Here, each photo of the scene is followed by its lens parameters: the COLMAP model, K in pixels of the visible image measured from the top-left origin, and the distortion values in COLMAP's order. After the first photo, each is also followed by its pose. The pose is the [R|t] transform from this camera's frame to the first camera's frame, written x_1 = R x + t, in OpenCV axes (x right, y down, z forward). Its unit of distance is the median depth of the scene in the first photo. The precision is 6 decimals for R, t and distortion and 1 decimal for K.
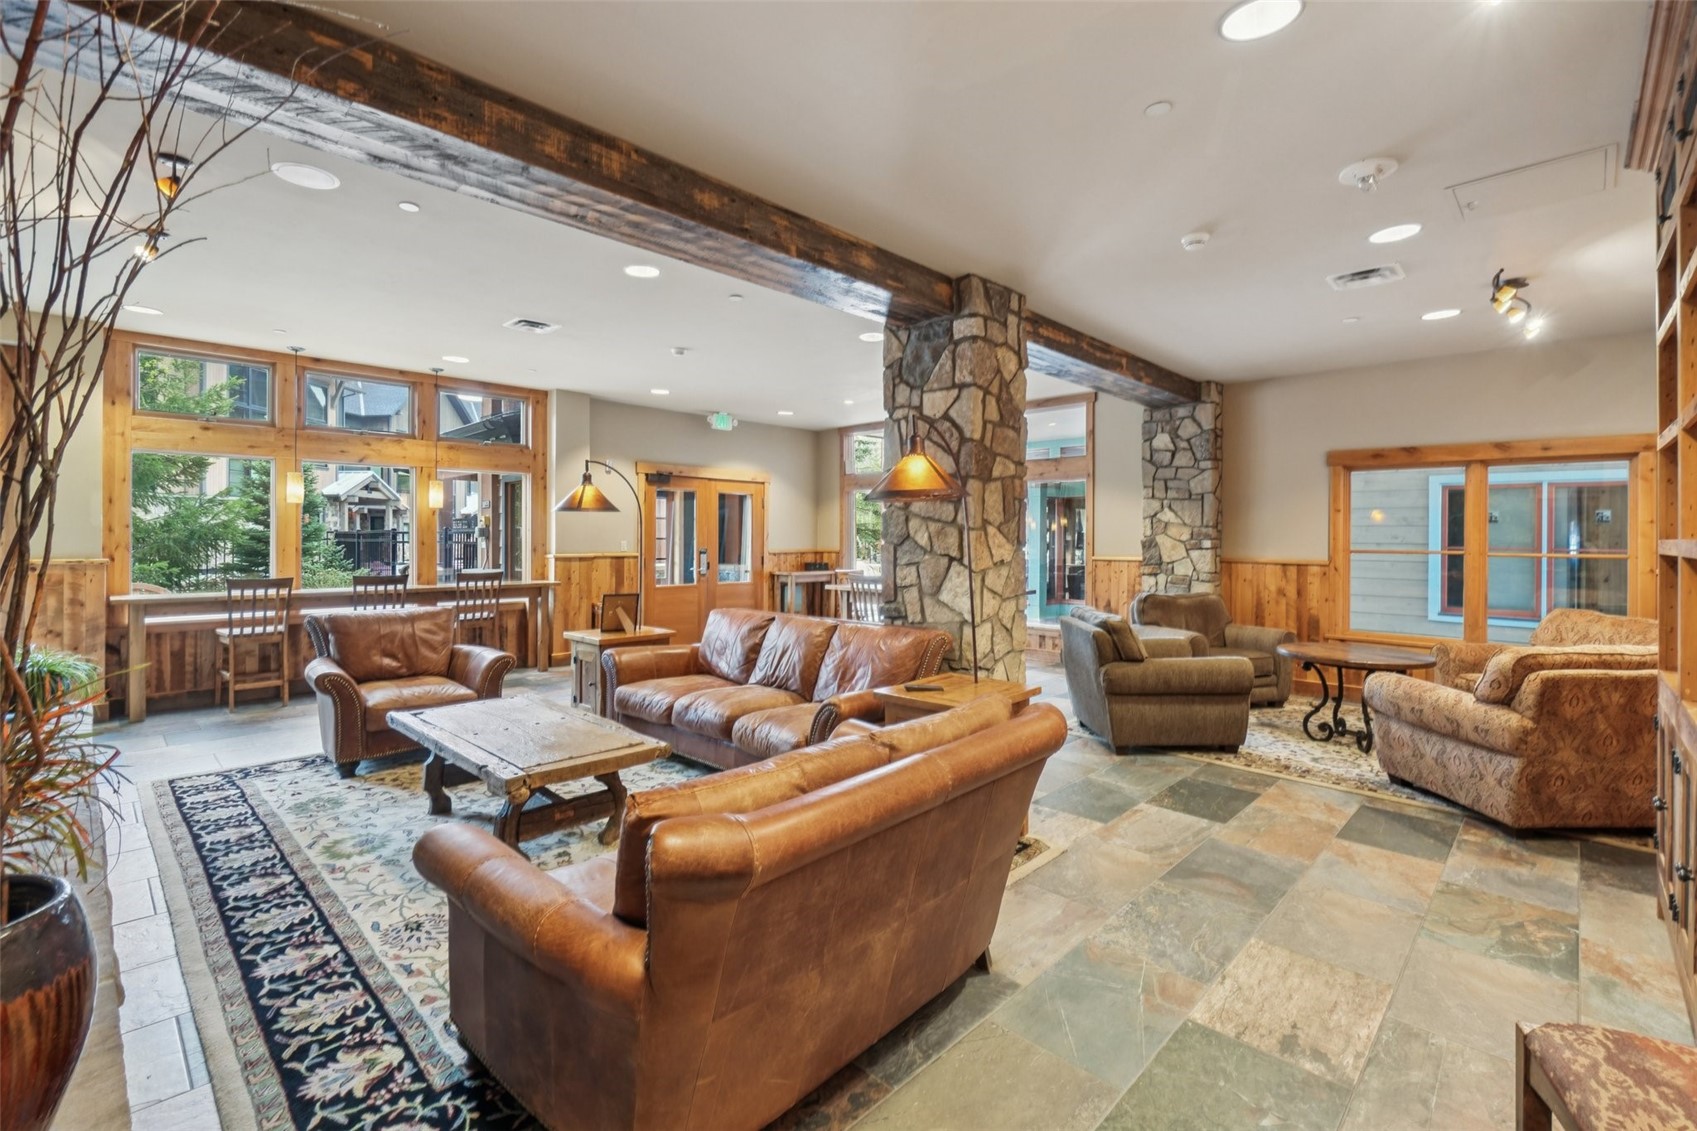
lens RADIAL K [[759.7, 0, 833.6], [0, 759.7, 542.8], [0, 0, 1]] dist [-0.033429, 0.000601]
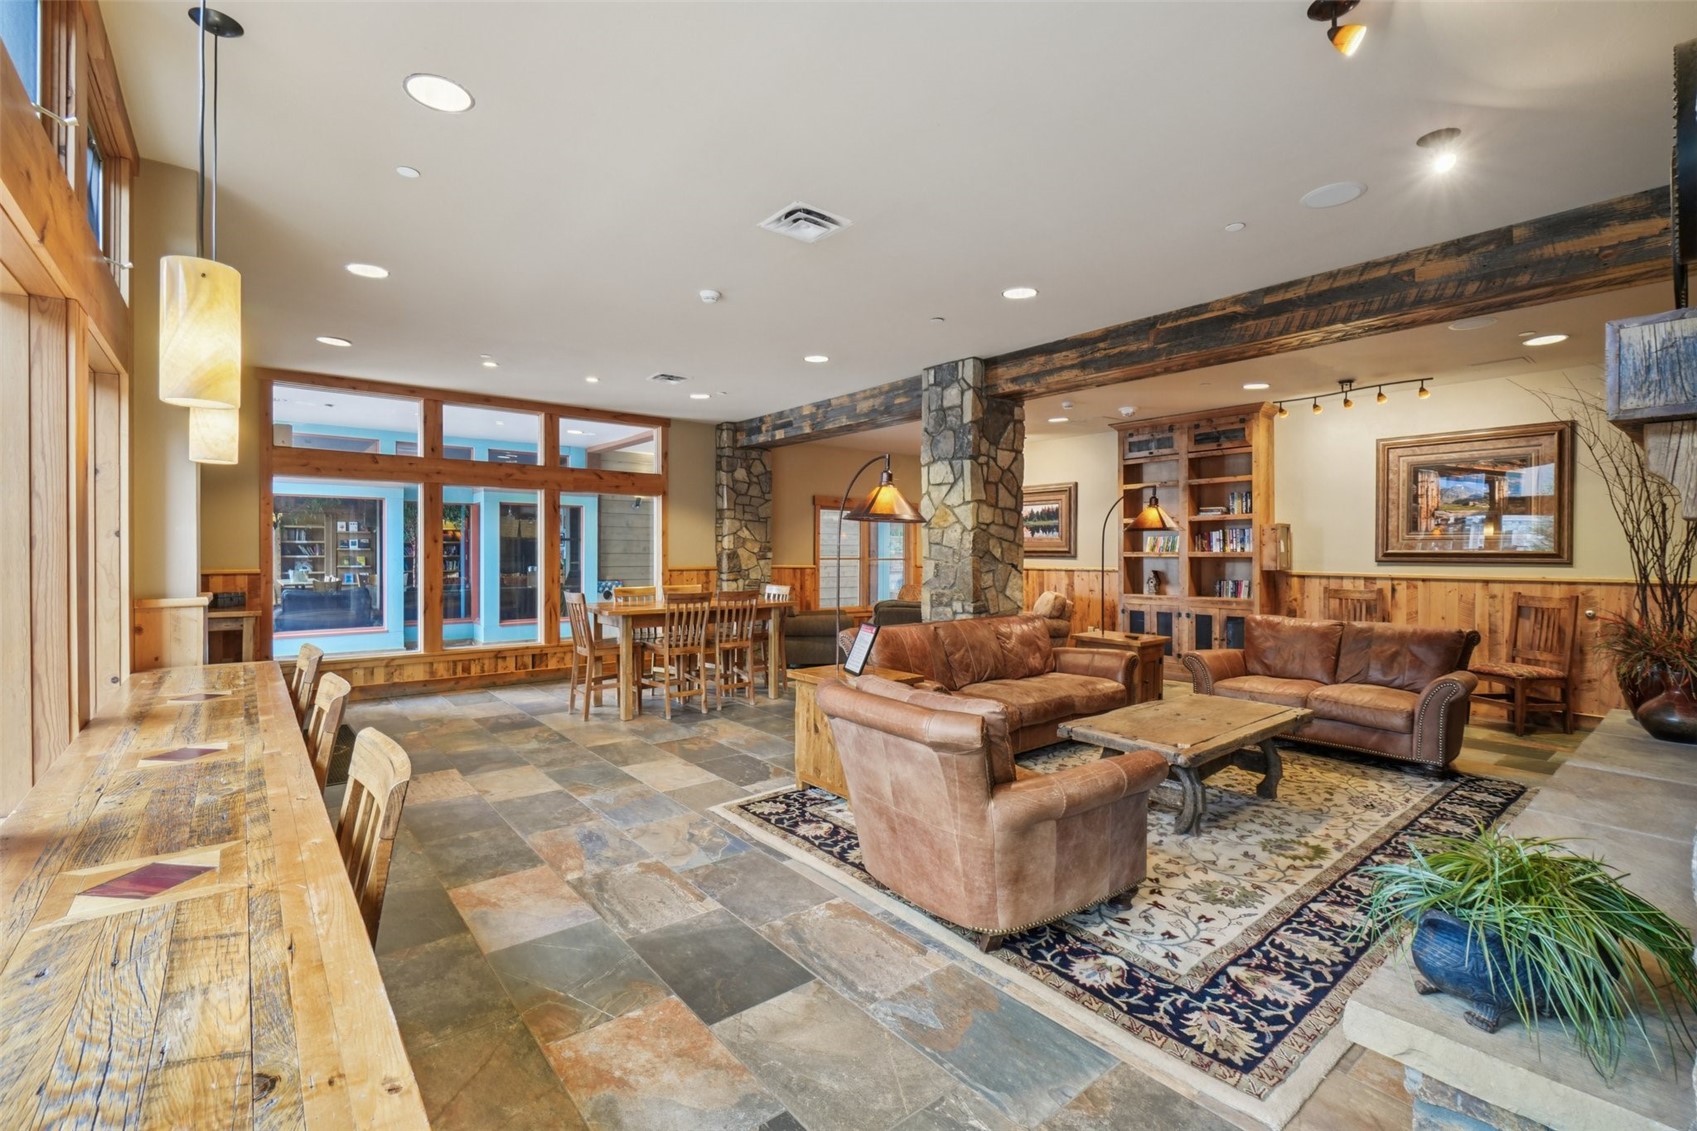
lens RADIAL K [[759.7, 0, 833.6], [0, 759.7, 542.8], [0, 0, 1]] dist [-0.033429, 0.000601]
pose [[0.129573, 0.004105, 0.991561, -1.541349], [0.009348, 0.999942, -0.005362, -0.022131], [-0.991526, 0.009963, 0.129527, 1.308647]]
